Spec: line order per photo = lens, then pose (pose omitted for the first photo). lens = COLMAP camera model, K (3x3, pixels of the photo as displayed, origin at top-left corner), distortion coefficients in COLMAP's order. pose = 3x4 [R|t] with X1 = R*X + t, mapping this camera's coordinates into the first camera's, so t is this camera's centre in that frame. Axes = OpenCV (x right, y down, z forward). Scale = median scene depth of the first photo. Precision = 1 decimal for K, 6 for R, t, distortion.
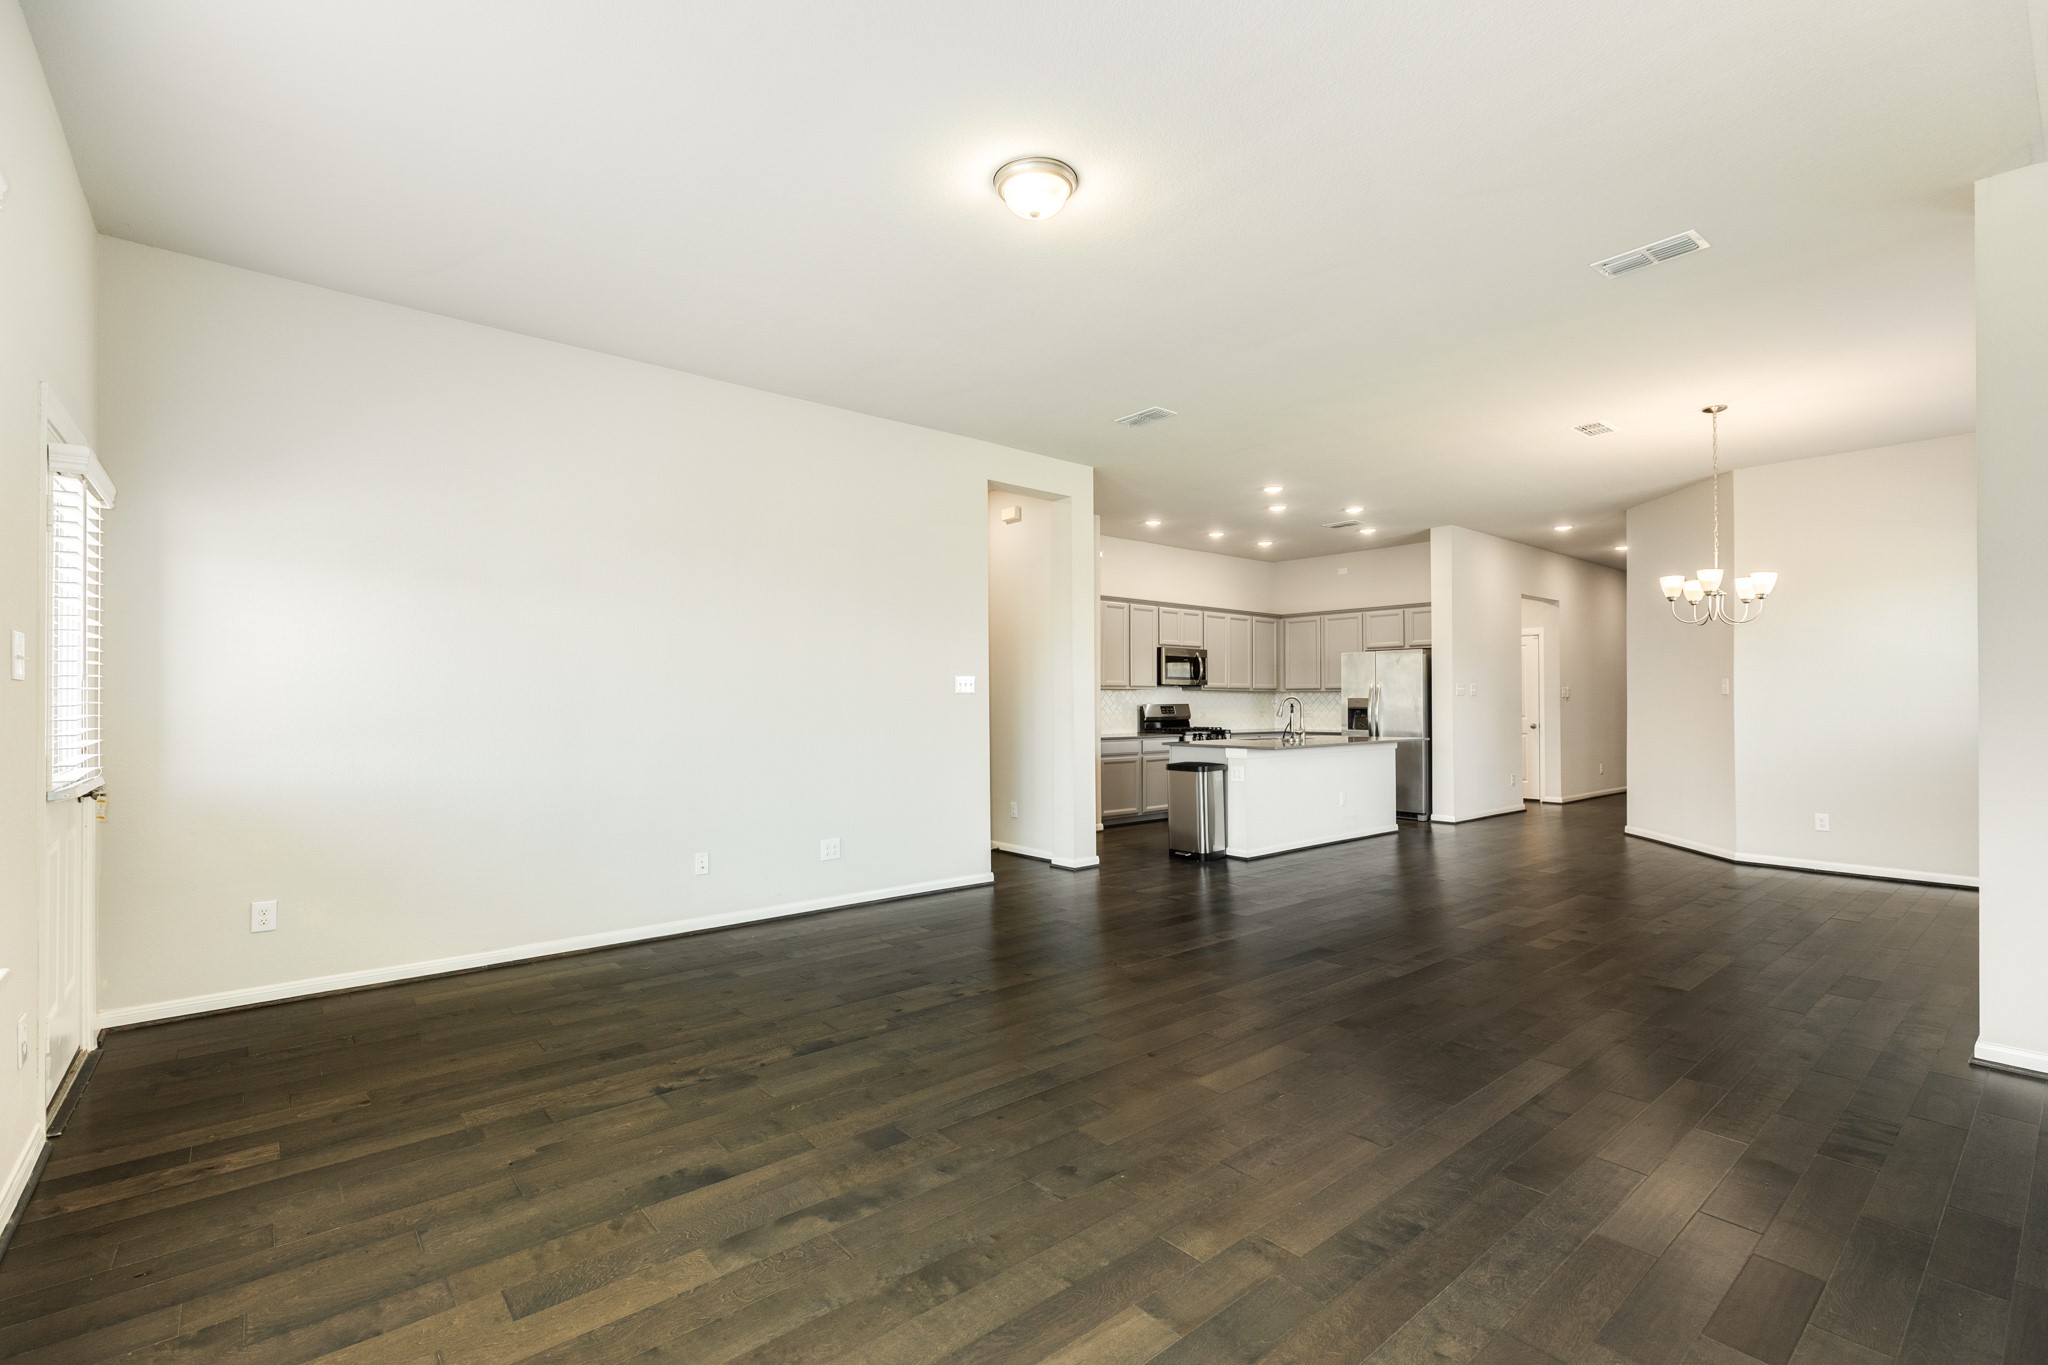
lens RADIAL K [[912.0, 0, 1021.5], [0, 912.0, 688.0], [0, 0, 1]] dist [0.005566, 0.000435]
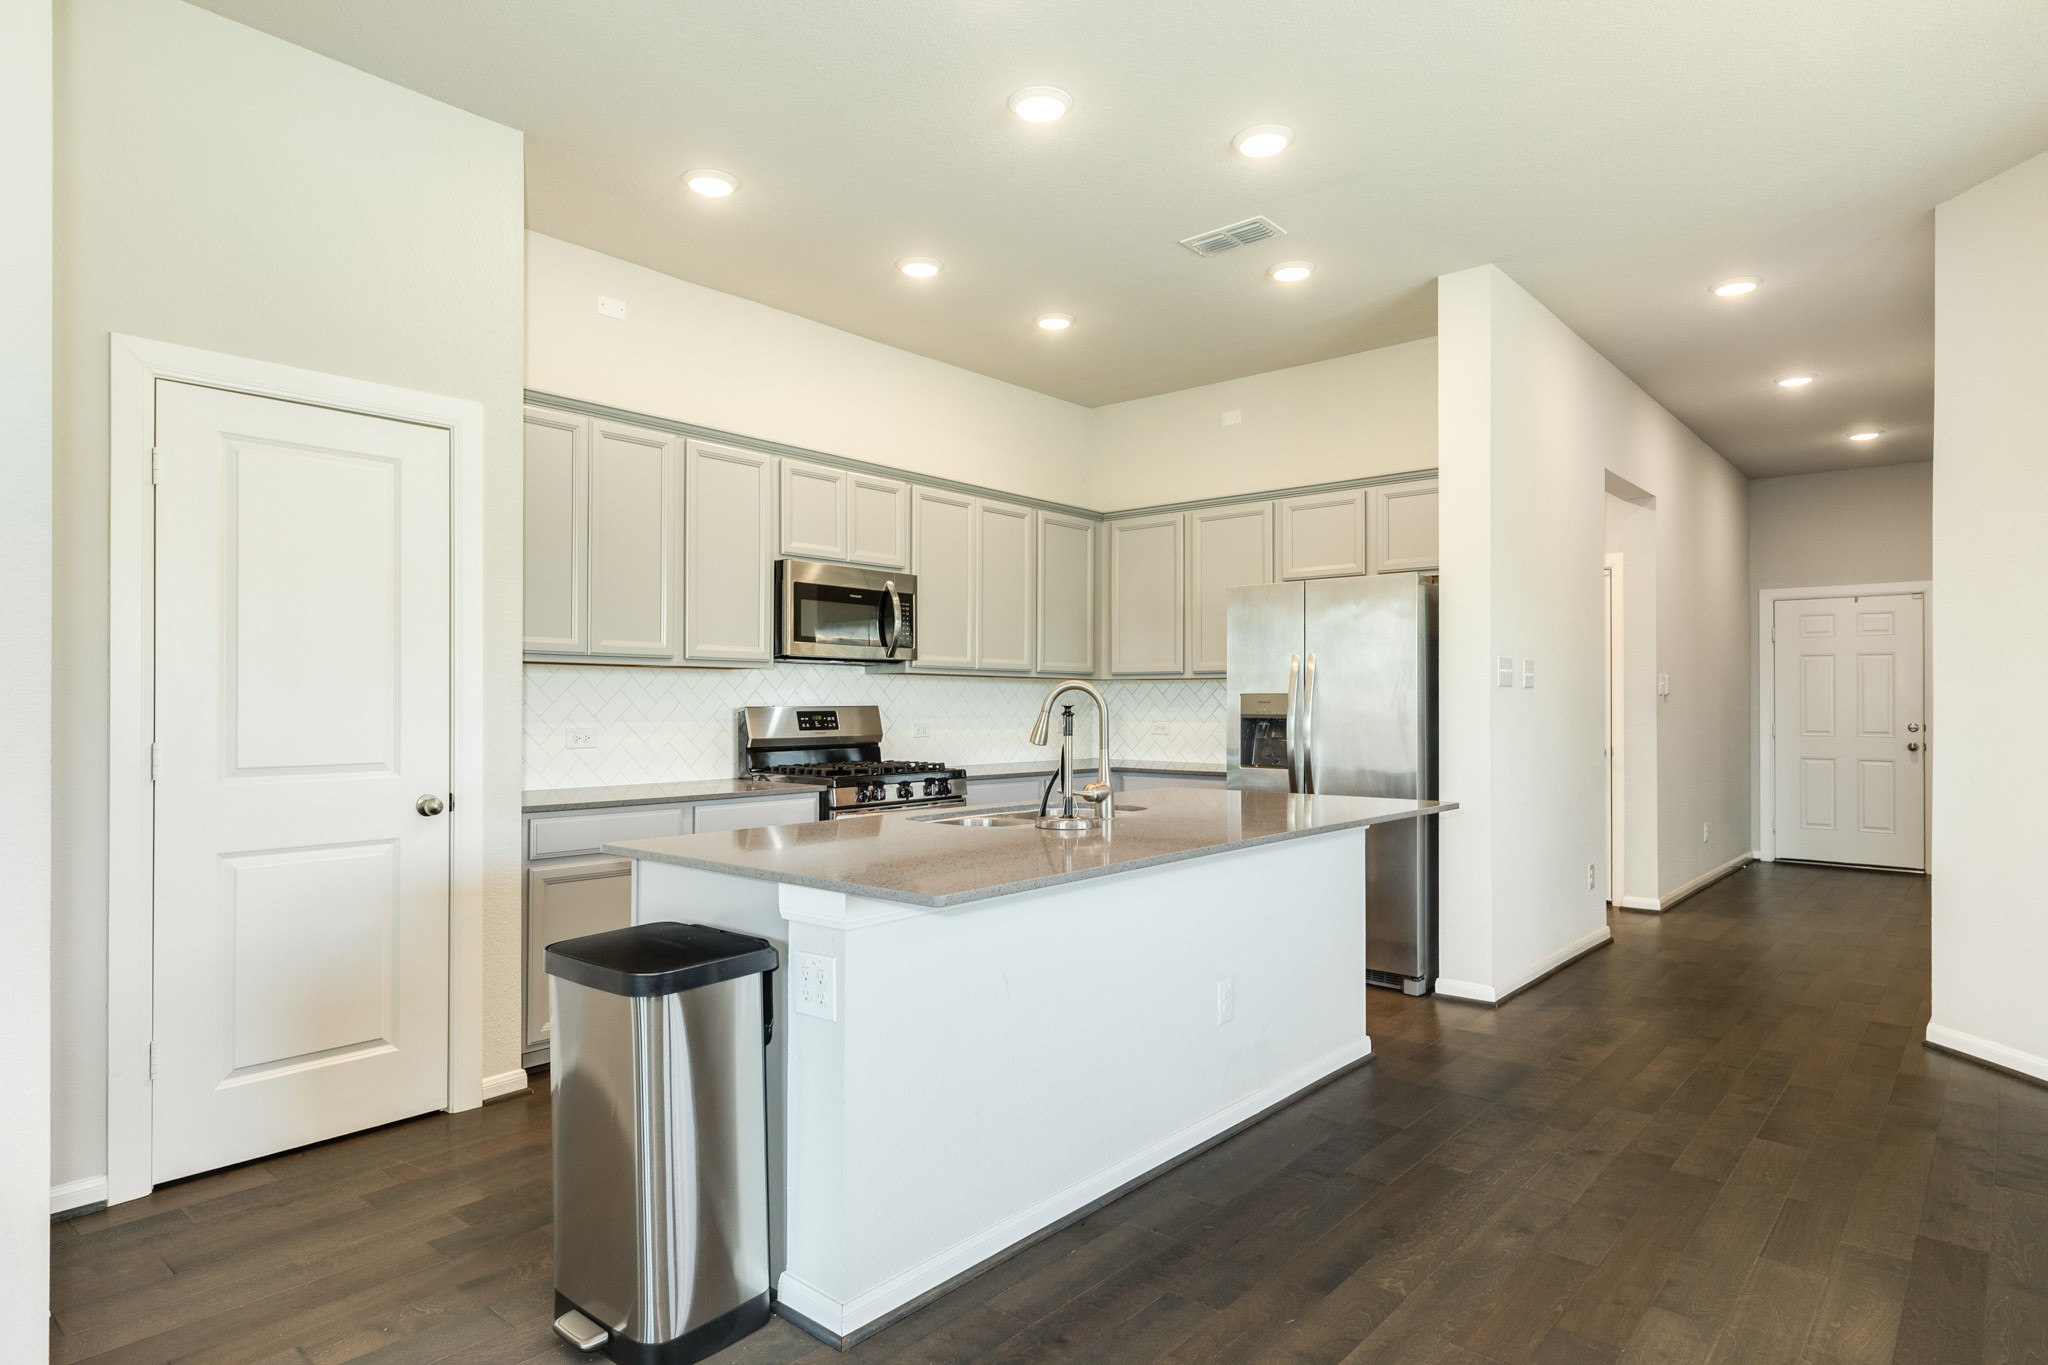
lens RADIAL K [[1140.3, 0, 1021.0], [0, 1140.3, 695.1], [0, 0, 1]] dist [0.008135, 0.000587]
pose [[0.988046, 0.003094, 0.154127, 0.185715], [-0.004373, 0.999959, 0.007961, 0.008918], [-0.154096, -0.008540, 0.988019, 0.523047]]
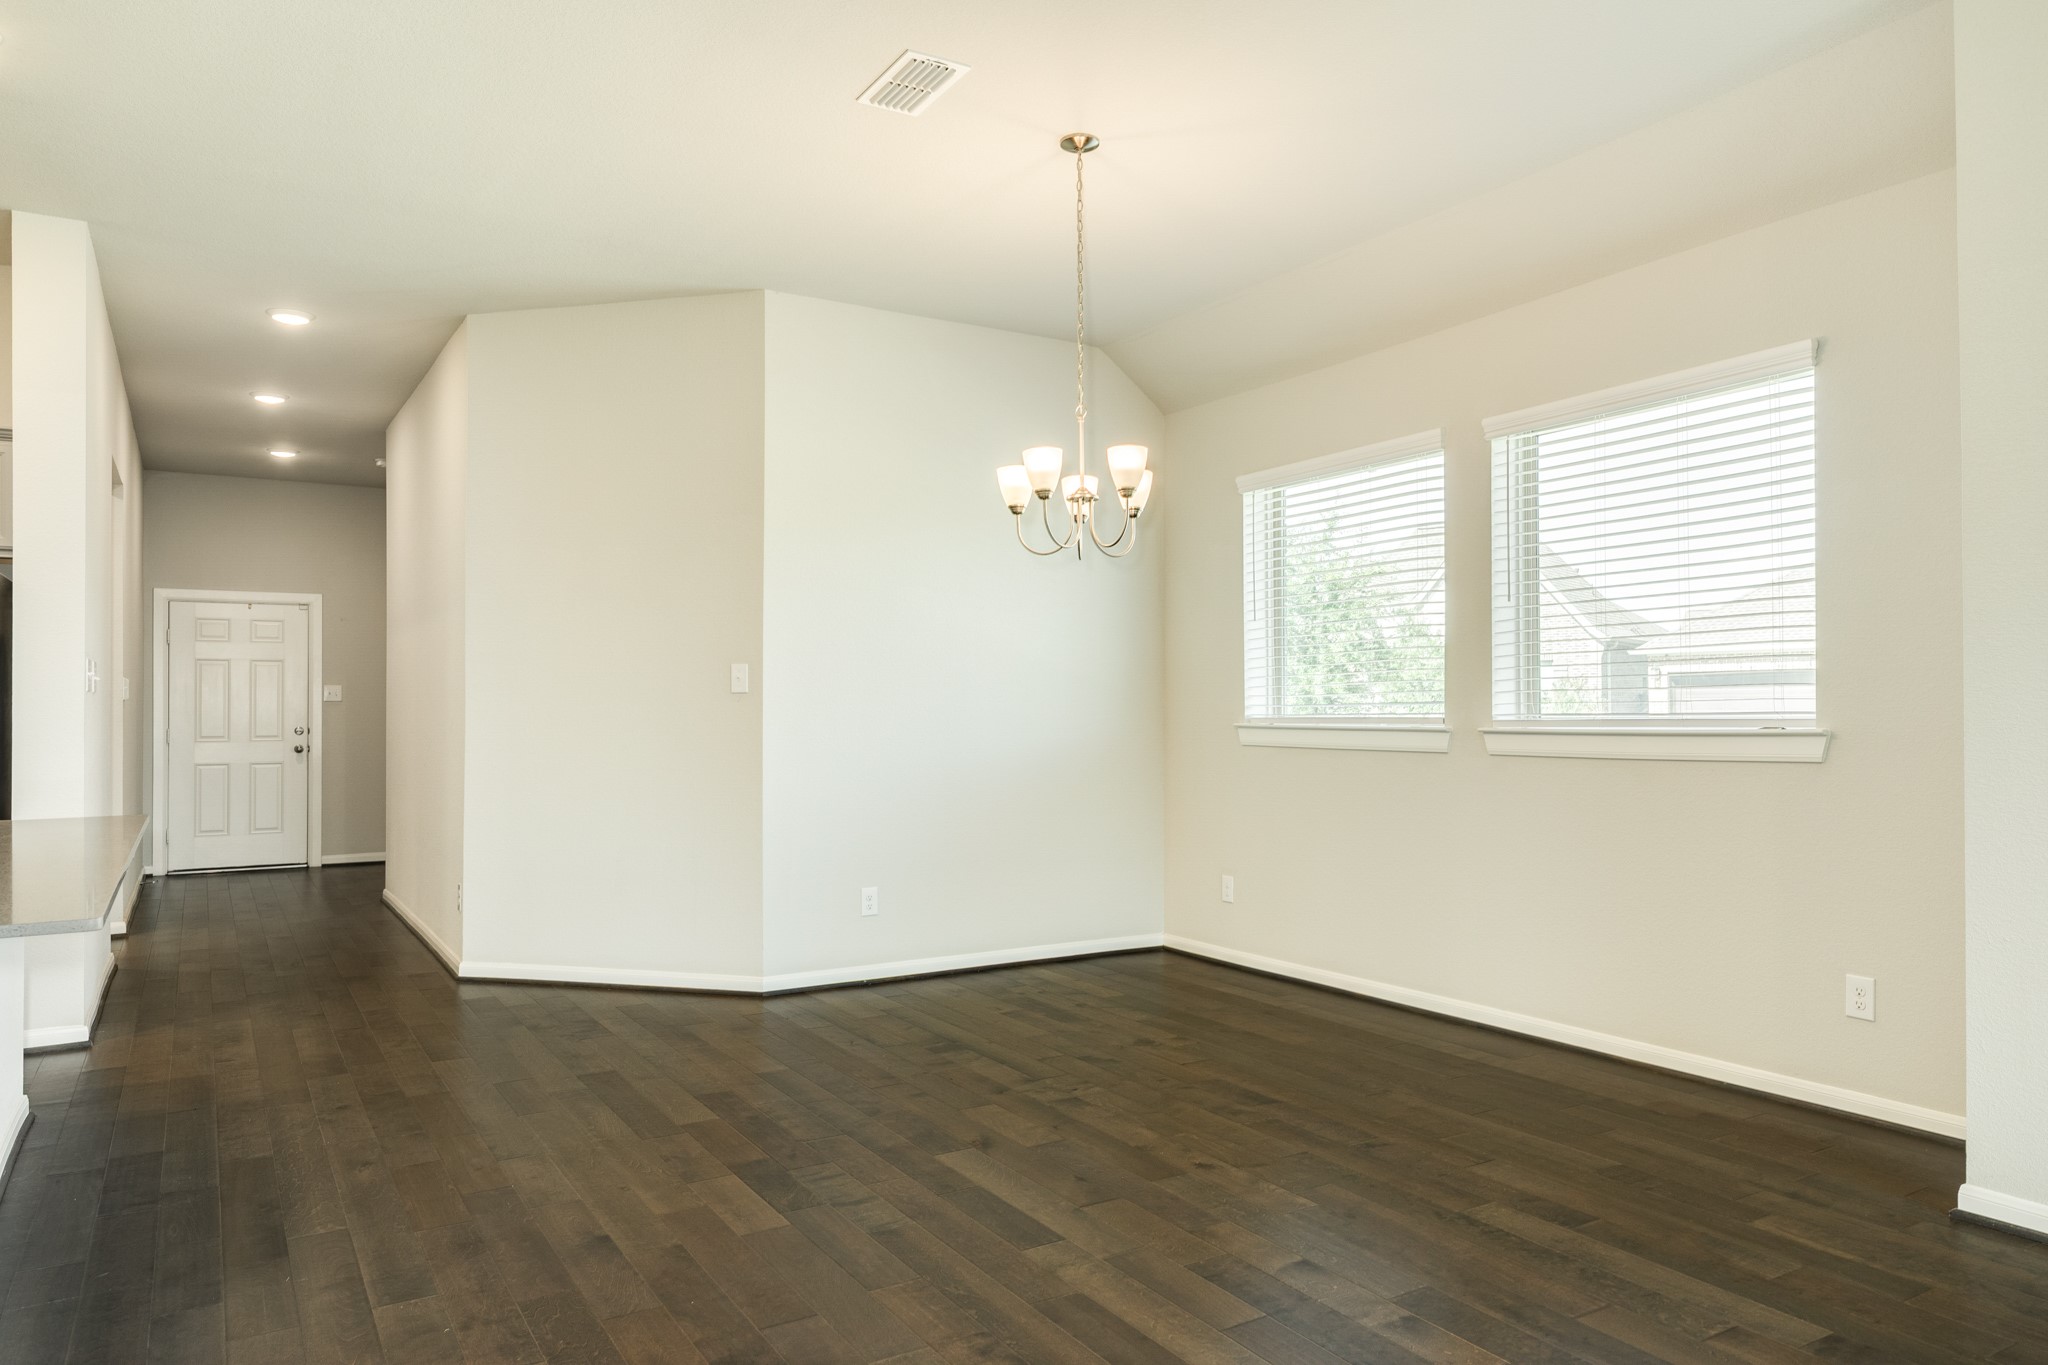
lens RADIAL K [[1339.0, 0, 1017.6], [0, 1339.0, 691.3], [0, 0, 1]] dist [0.007892, 0.000180]
pose [[0.150824, 0.011446, 0.988494, -0.000371], [-0.011974, 0.999881, -0.009751, 0.009298], [-0.988488, -0.010365, 0.150943, 0.541519]]
